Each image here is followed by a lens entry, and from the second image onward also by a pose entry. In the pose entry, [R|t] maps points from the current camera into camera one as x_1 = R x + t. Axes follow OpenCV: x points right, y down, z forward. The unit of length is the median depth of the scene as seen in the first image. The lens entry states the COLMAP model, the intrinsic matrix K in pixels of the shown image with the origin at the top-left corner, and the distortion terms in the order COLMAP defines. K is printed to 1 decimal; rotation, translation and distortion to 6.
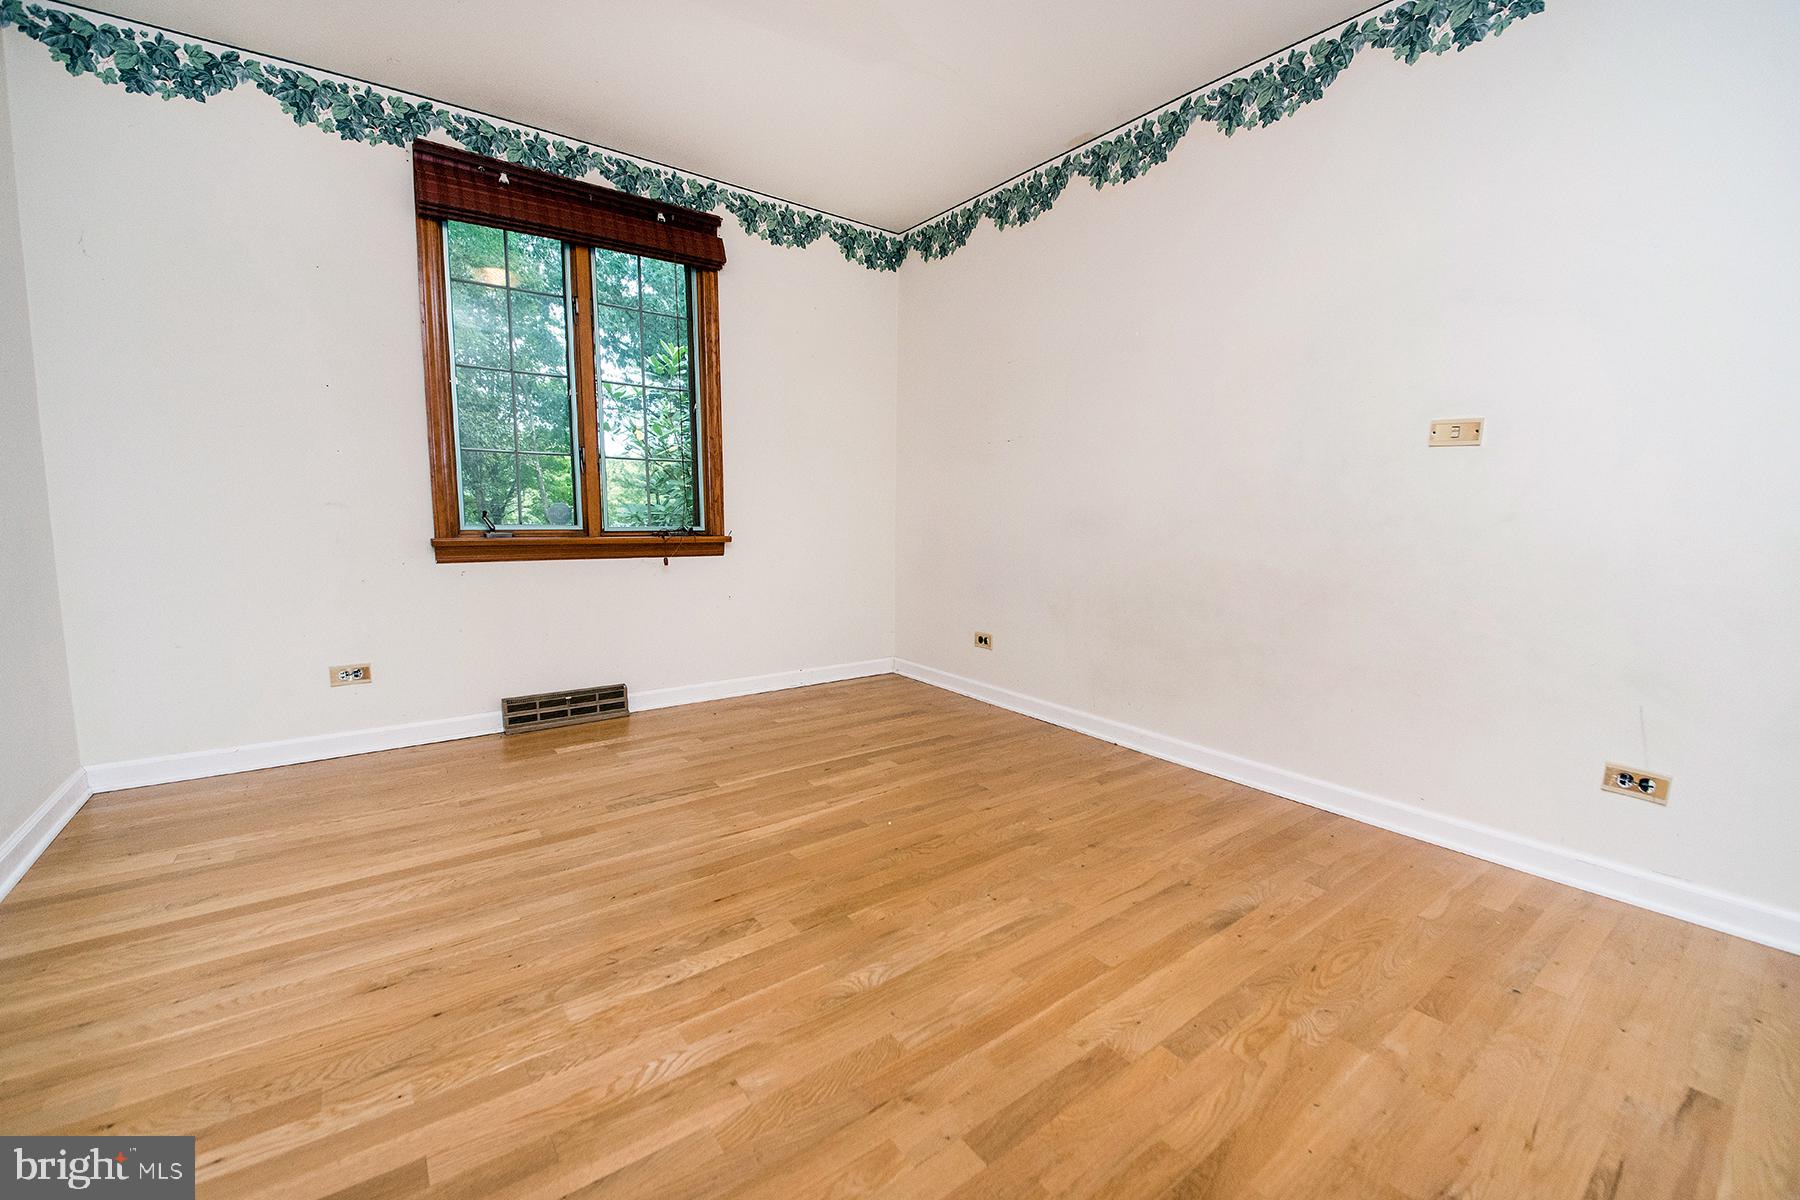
lens RADIAL K [[736.8, 0, 906.5], [0, 736.8, 600.4], [0, 0, 1]] dist [-0.002924, -0.000926]
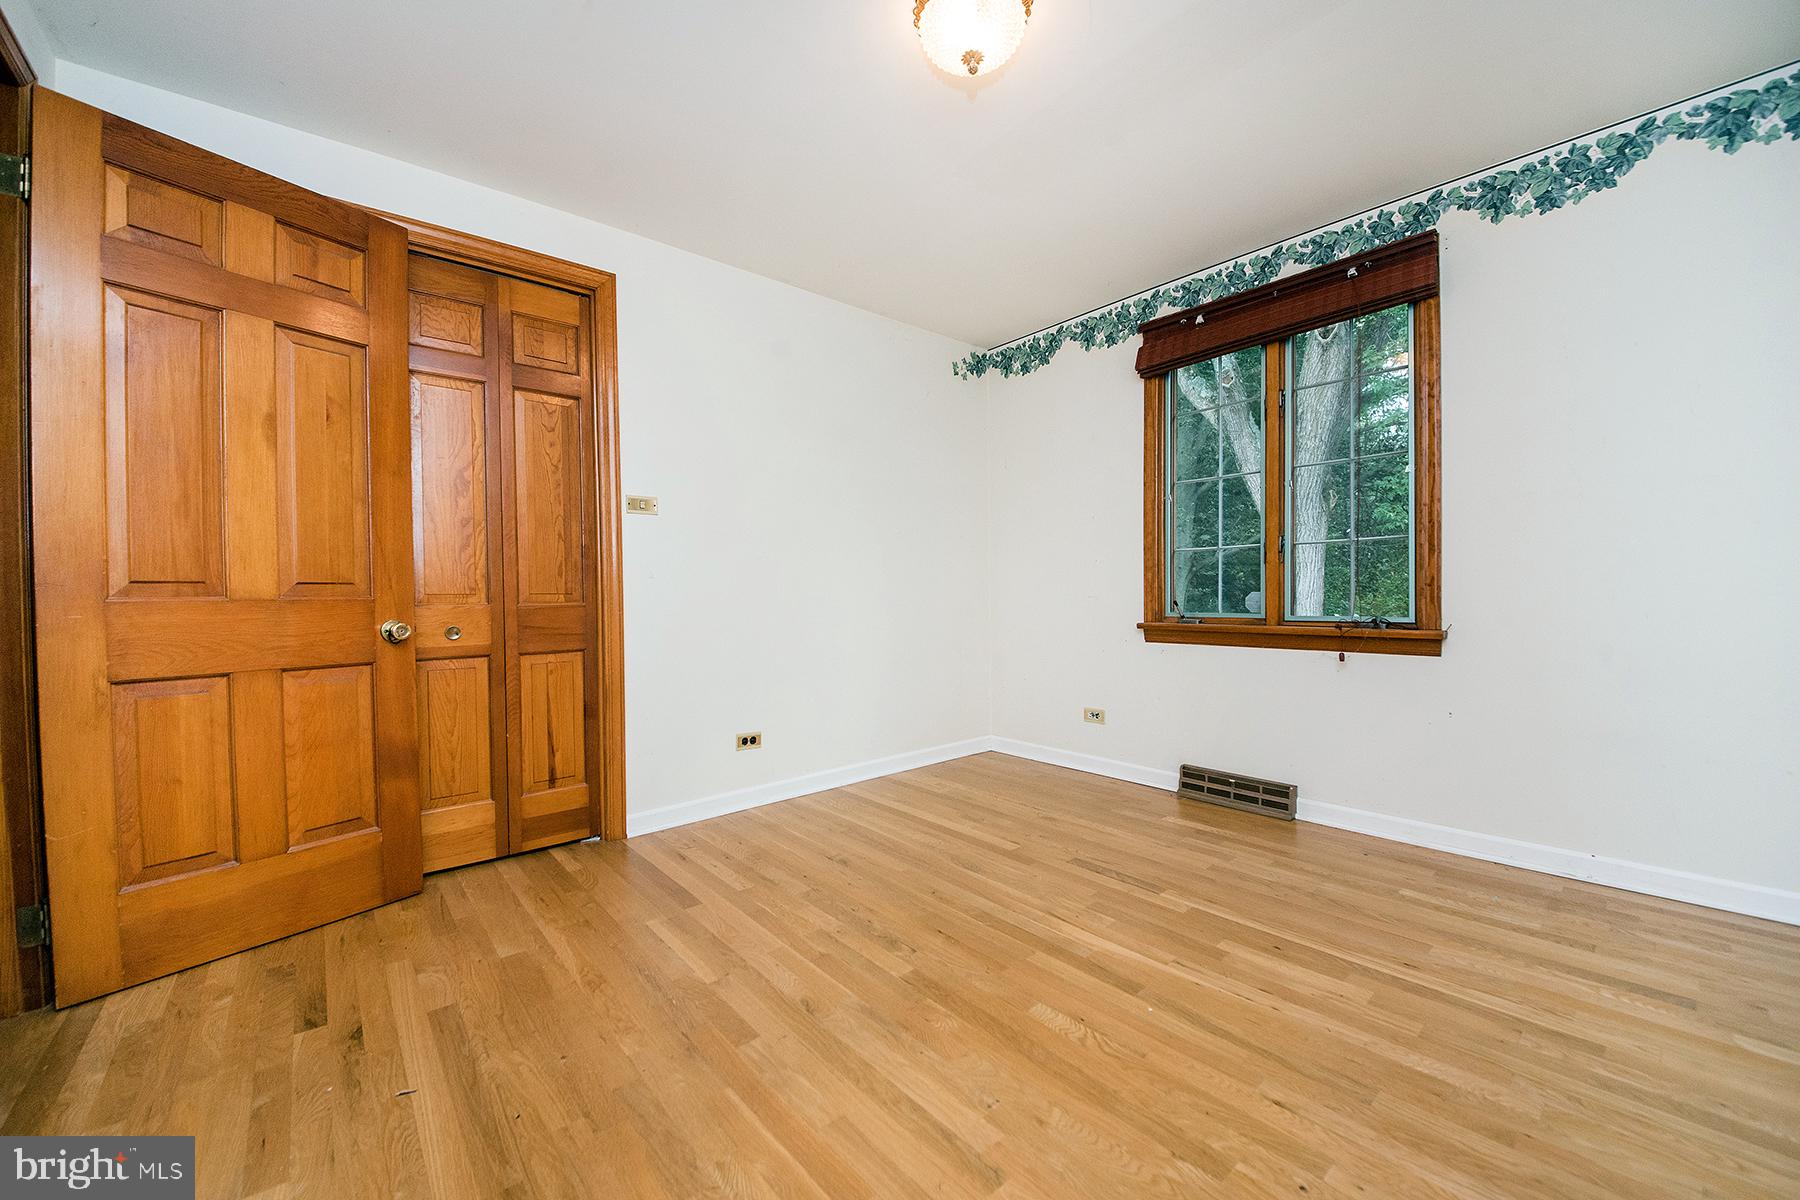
lens RADIAL K [[696.1, 0, 904.3], [0, 696.1, 601.8], [0, 0, 1]] dist [-0.021808, -0.000727]
pose [[0.051659, 0.002424, -0.998662, 0.508400], [-0.114696, 0.993394, -0.003522, -0.062954], [0.992057, 0.114724, 0.051595, 0.501374]]
